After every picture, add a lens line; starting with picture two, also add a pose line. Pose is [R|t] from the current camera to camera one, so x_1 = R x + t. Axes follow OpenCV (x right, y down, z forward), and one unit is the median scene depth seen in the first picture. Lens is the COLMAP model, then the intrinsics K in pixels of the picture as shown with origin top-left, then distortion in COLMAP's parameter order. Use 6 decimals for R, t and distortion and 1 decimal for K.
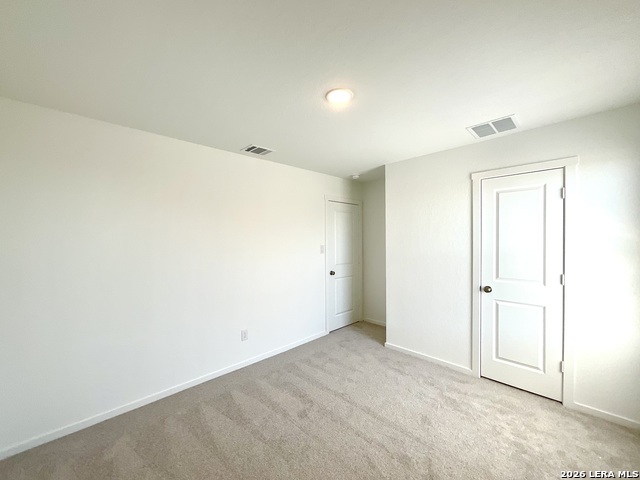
lens RADIAL K [[259.5, 0, 320.0], [0, 259.5, 240.0], [0, 0, 1]] dist [-0.001227, -0.000127]
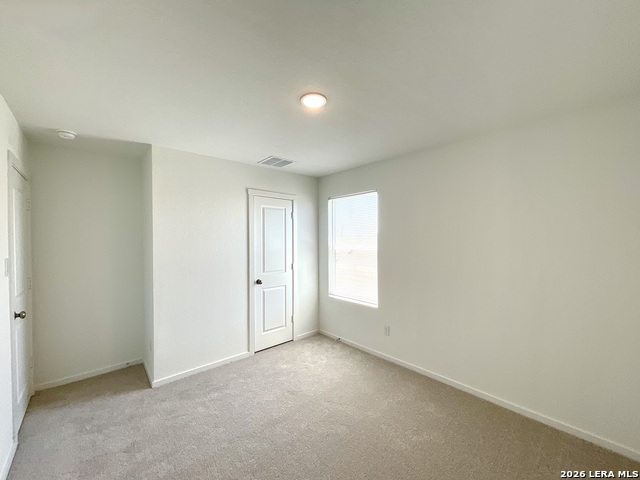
lens RADIAL K [[259.5, 0, 320.0], [0, 259.5, 240.0], [0, 0, 1]] dist [-0.001227, -0.000127]
pose [[0.040490, 0.005055, 0.999167, -0.637168], [0.009162, 0.999943, -0.005430, -0.008275], [-0.999138, 0.009374, 0.040442, 0.649639]]
